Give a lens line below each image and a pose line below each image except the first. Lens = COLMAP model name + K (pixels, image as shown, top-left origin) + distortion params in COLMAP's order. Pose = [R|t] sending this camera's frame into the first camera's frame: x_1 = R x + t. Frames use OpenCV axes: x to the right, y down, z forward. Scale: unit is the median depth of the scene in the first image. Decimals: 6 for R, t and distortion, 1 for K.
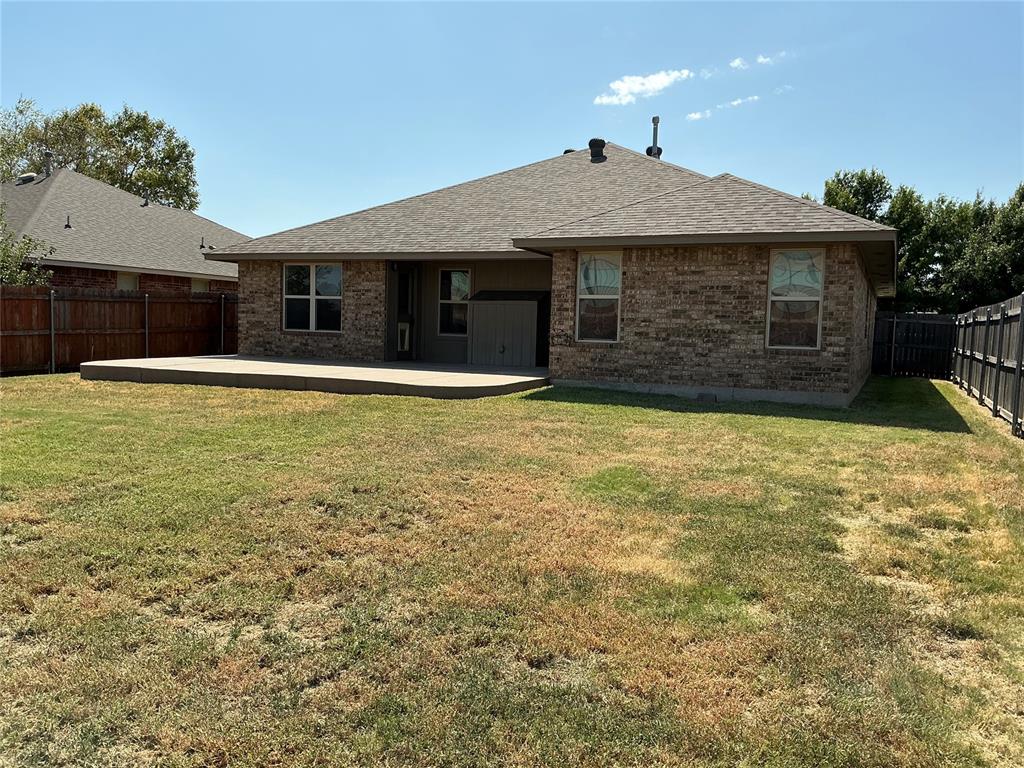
lens RADIAL K [[833.0, 0, 543.5], [0, 833.0, 406.4], [0, 0, 1]] dist [0.077756, -0.188985]
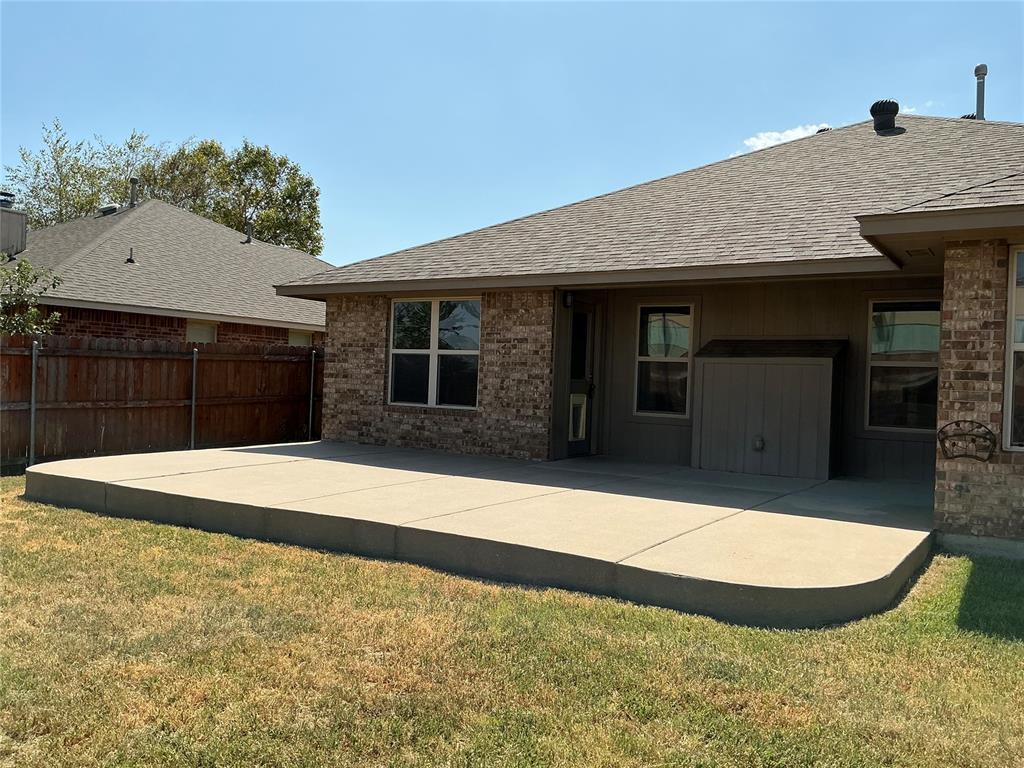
lens RADIAL K [[833.0, 0, 543.5], [0, 833.0, 406.4], [0, 0, 1]] dist [0.077756, -0.188985]
pose [[0.988031, 0.008601, -0.154013, -0.097294], [-0.018939, 0.997654, -0.065784, -0.049851], [0.153086, 0.067914, 0.985877, 0.395989]]
